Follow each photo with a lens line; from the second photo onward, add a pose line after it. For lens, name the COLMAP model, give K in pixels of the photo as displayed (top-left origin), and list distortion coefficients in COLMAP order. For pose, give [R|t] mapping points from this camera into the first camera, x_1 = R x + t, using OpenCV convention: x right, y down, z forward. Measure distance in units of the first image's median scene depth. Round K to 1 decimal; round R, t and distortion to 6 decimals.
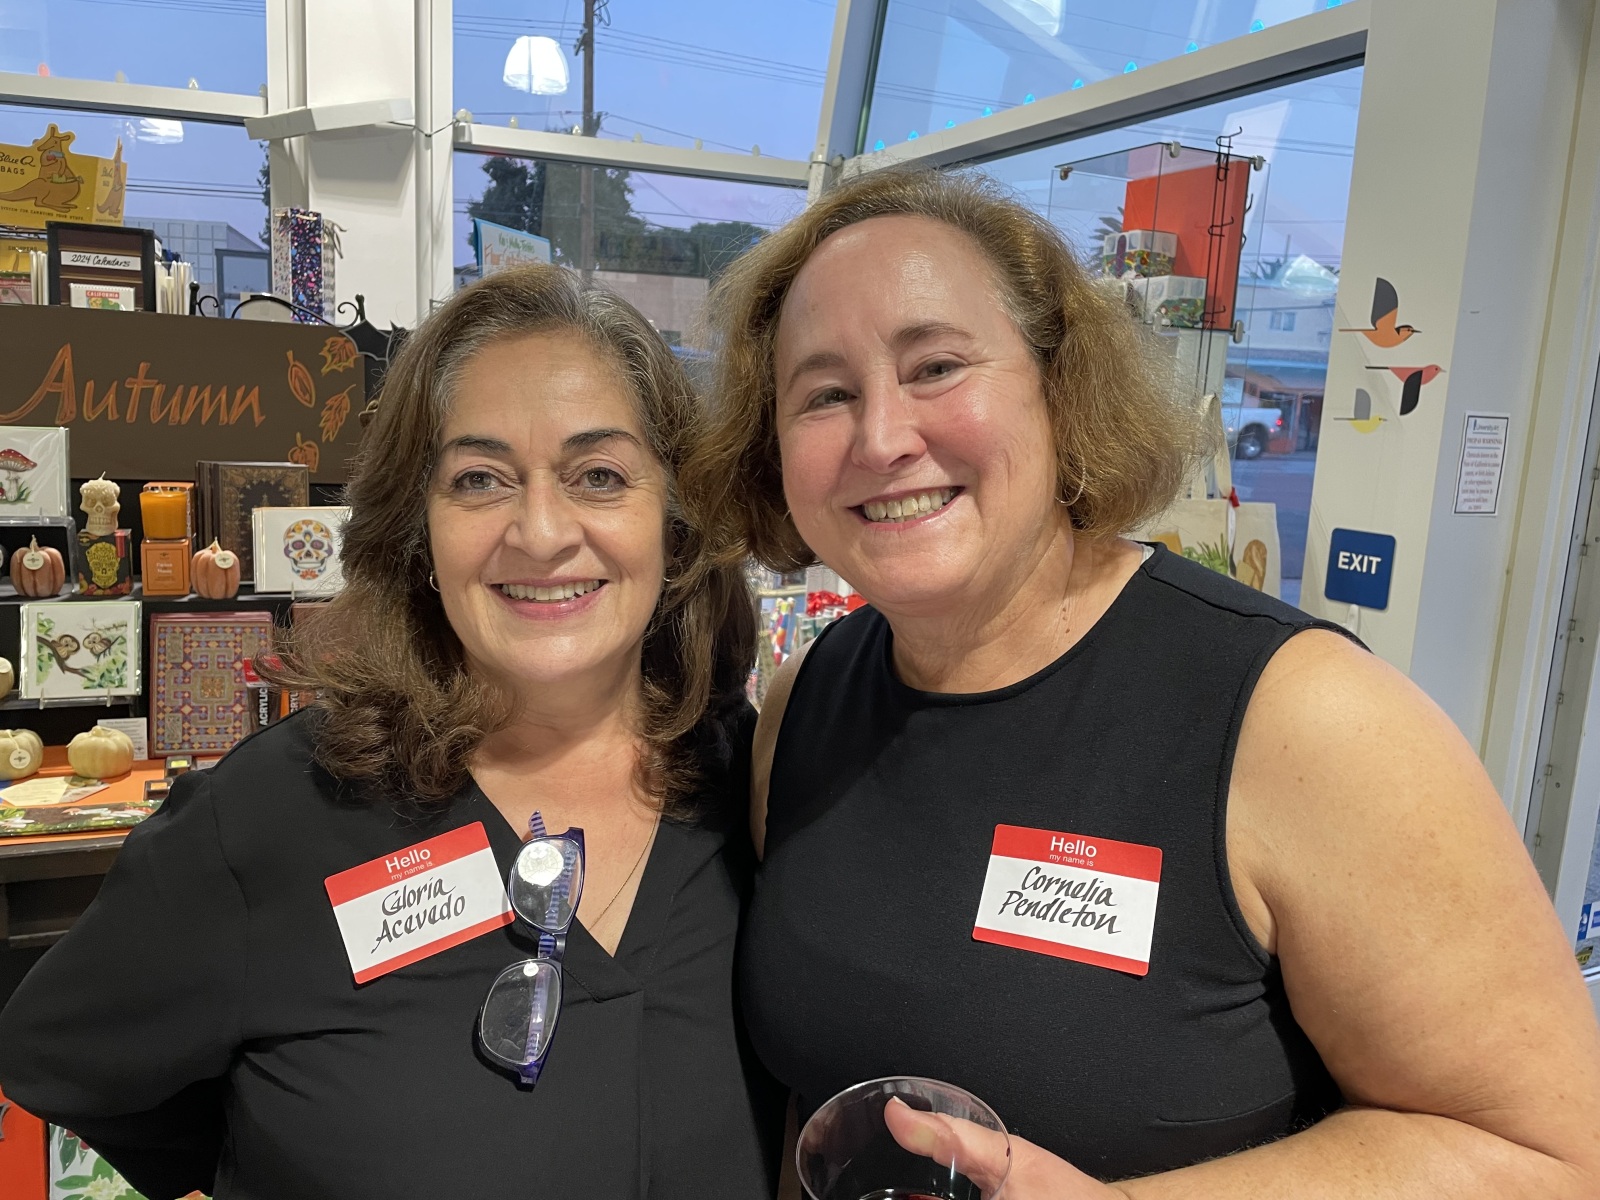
lens RADIAL K [[1209.4, 0, 796.8], [0, 1209.4, 586.6], [0, 0, 1]] dist [0.090504, -0.120749]
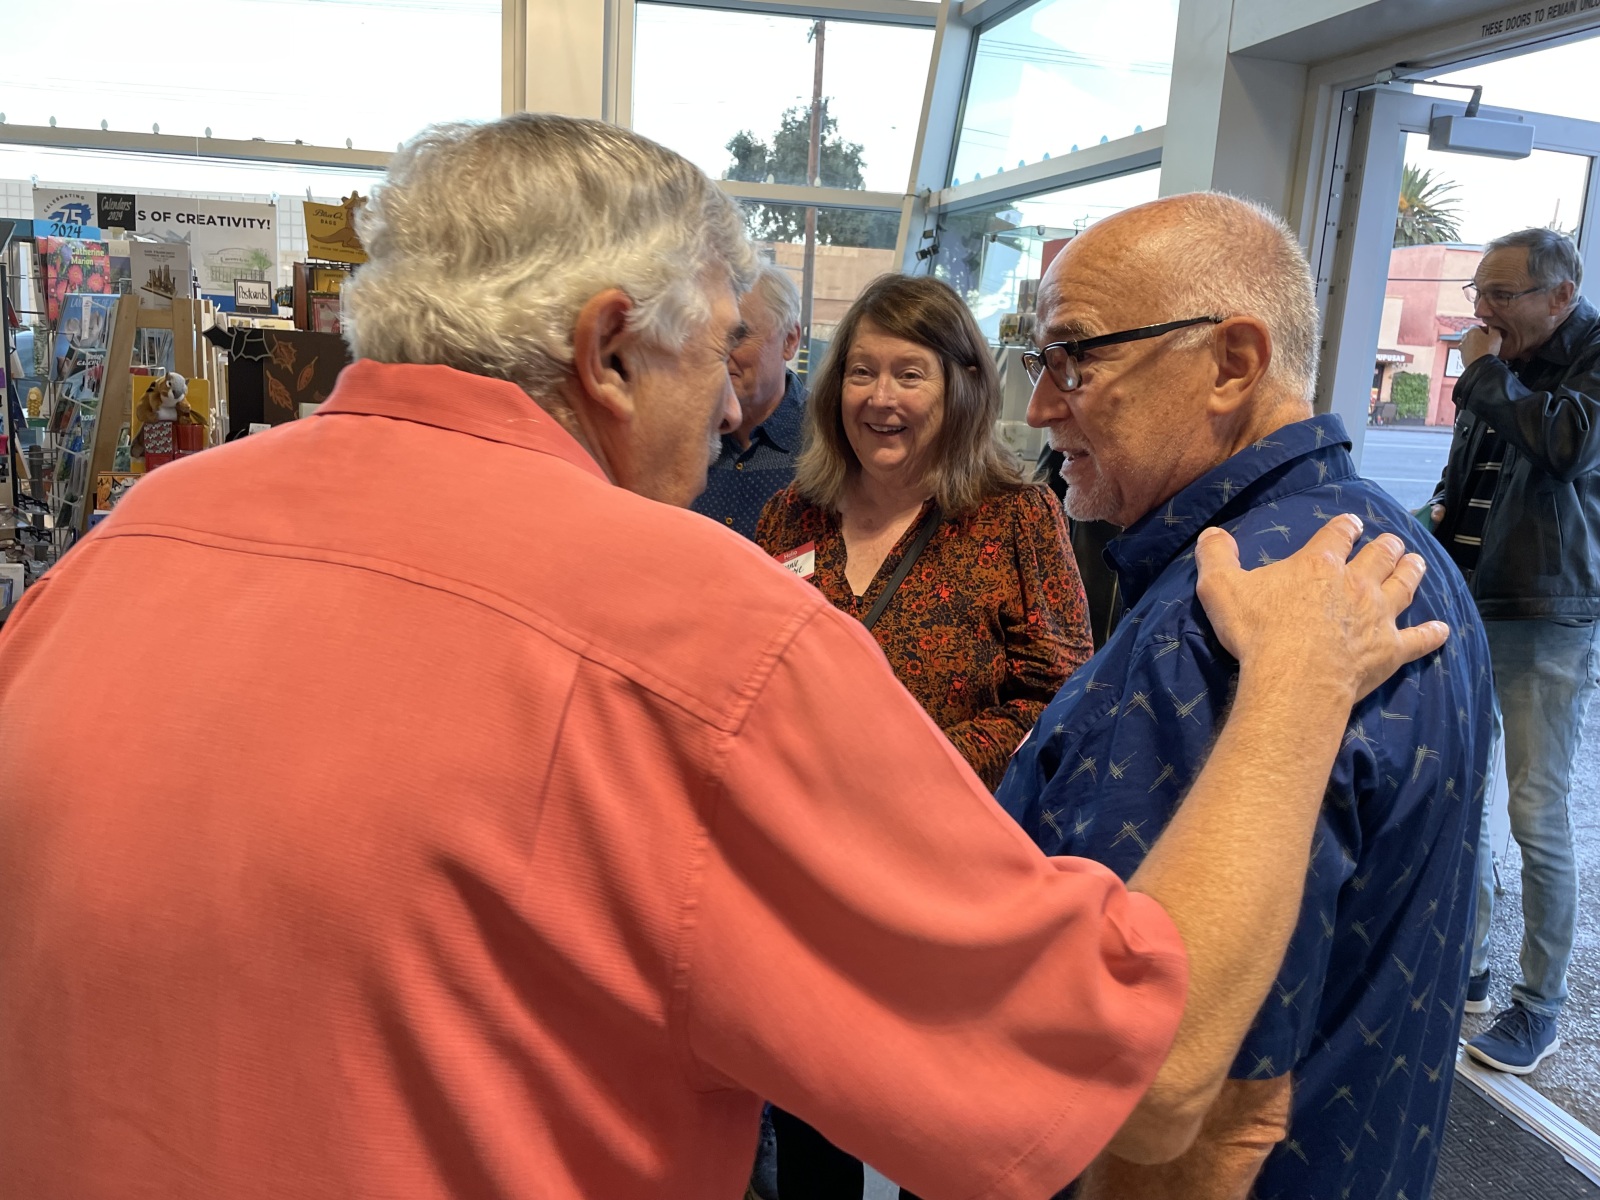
lens RADIAL K [[1207.5, 0, 820.1], [0, 1207.5, 574.8], [0, 0, 1]] dist [0.070816, -0.097919]
pose [[0.984828, 0.039332, -0.169015, 0.273281], [-0.036326, 0.999123, 0.020846, 0.041107], [0.169687, -0.014390, 0.985393, -0.464406]]
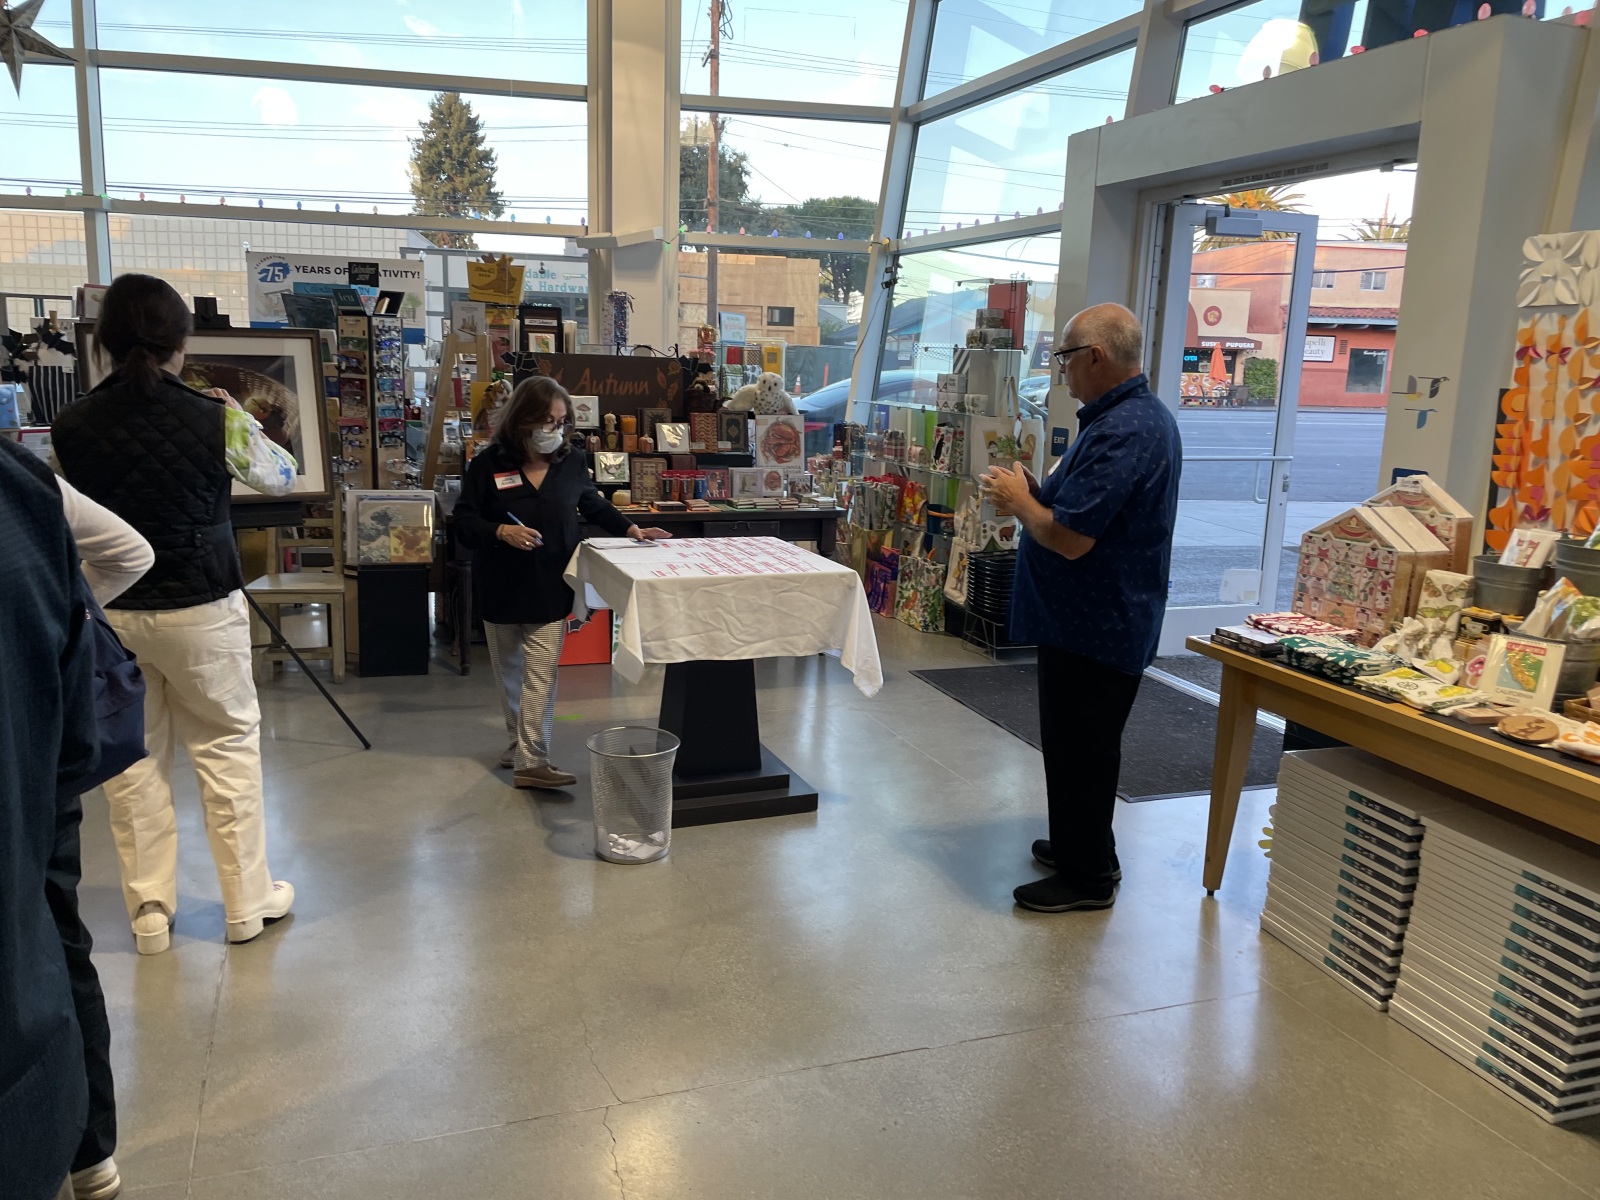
lens RADIAL K [[1209.4, 0, 796.8], [0, 1209.4, 586.6], [0, 0, 1]] dist [0.090504, -0.120749]
pose [[0.995589, -0.002074, -0.093795, 0.122860], [0.004682, 0.999608, 0.027596, 0.187592], [0.093701, -0.027913, 0.995209, -1.411506]]
